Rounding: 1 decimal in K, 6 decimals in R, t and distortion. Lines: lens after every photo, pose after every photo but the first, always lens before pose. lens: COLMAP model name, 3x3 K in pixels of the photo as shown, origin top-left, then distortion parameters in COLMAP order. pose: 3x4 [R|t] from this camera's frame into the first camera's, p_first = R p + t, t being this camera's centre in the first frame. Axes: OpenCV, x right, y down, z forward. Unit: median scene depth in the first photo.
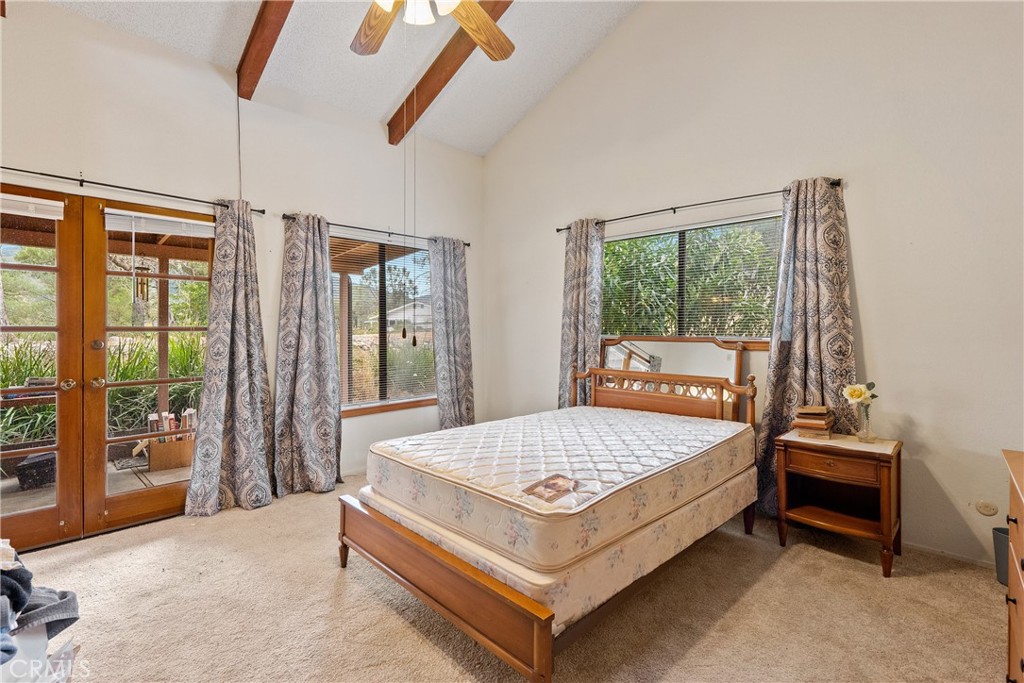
lens RADIAL K [[470.8, 0, 508.2], [0, 470.8, 340.0], [0, 0, 1]] dist [0.001783, -0.000491]
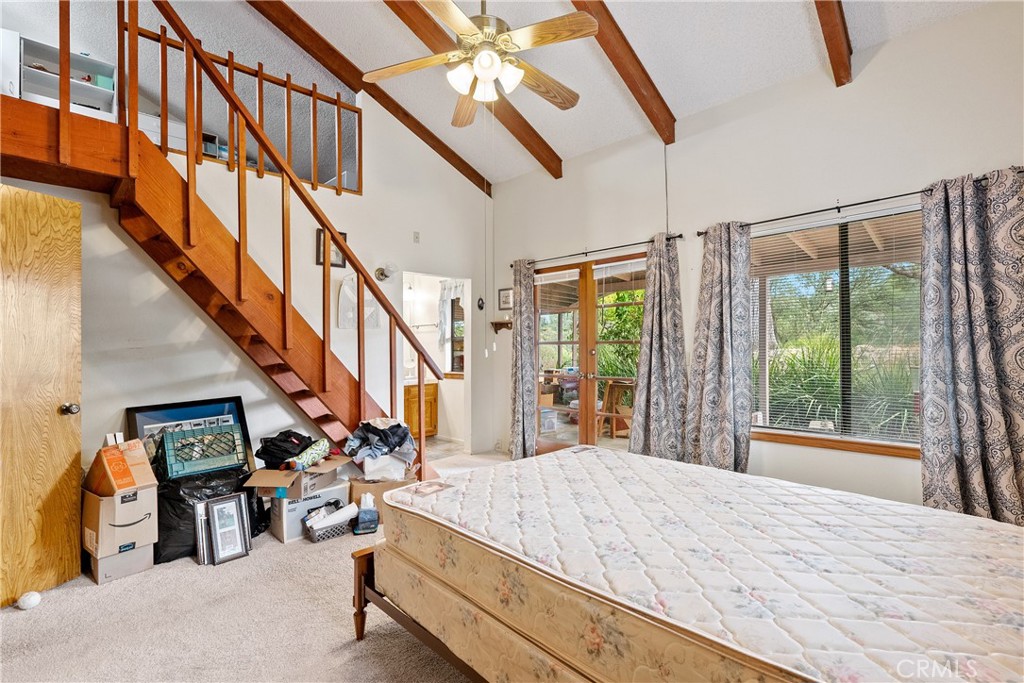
lens RADIAL K [[470.8, 0, 508.2], [0, 470.8, 338.9], [0, 0, 1]] dist [0.001783, -0.000491]
pose [[-0.022917, -0.007545, -0.999709, 0.642631], [-0.002019, 0.999970, -0.007501, -0.019391], [0.999735, 0.001847, -0.022932, 0.651558]]
